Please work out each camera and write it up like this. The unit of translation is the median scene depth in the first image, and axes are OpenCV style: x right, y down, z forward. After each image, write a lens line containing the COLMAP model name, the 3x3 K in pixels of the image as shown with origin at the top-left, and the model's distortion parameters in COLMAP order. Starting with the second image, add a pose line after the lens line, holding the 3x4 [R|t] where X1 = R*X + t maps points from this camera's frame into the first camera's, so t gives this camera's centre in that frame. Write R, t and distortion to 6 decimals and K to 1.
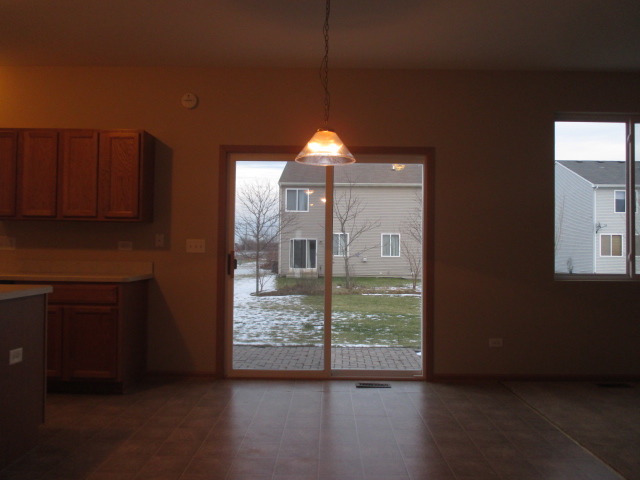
lens RADIAL K [[529.8, 0, 323.7], [0, 529.8, 240.5], [0, 0, 1]] dist [-0.029347, 0.001339]
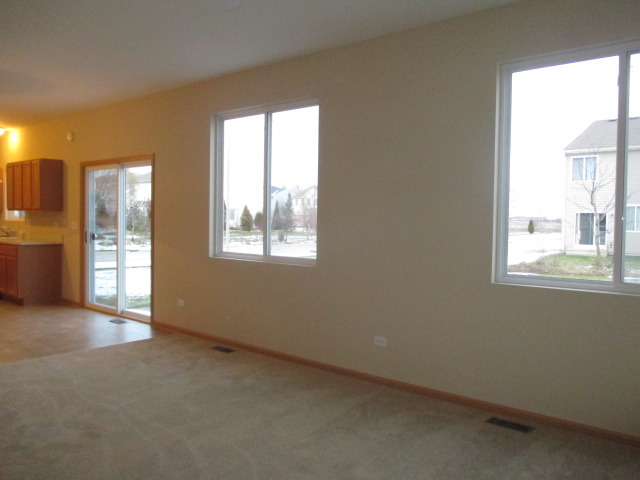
lens RADIAL K [[529.8, 0, 323.7], [0, 529.8, 240.5], [0, 0, 1]] dist [-0.029347, 0.001339]
pose [[0.770970, 0.027362, -0.636284, 1.402710], [0.005875, 0.998729, 0.050067, -0.020222], [0.636845, -0.042338, 0.769829, 0.237900]]
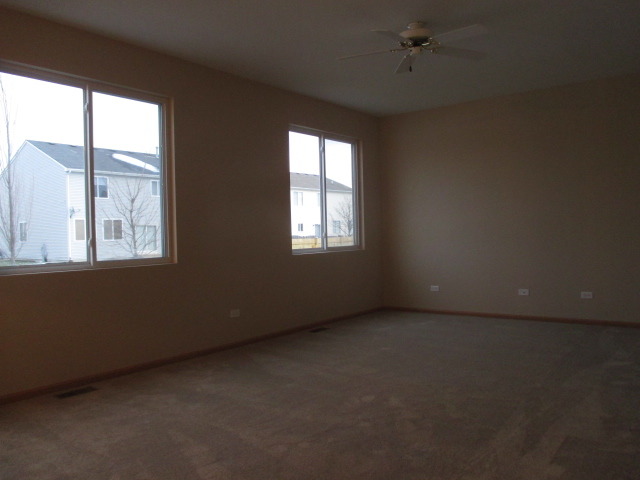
lens RADIAL K [[529.8, 0, 323.7], [0, 529.8, 240.5], [0, 0, 1]] dist [-0.029347, 0.001339]
pose [[0.603550, -0.033881, 0.796605, 0.113367], [0.011371, 0.999361, 0.033889, 0.002850], [-0.797244, -0.011396, 0.603549, 0.148350]]
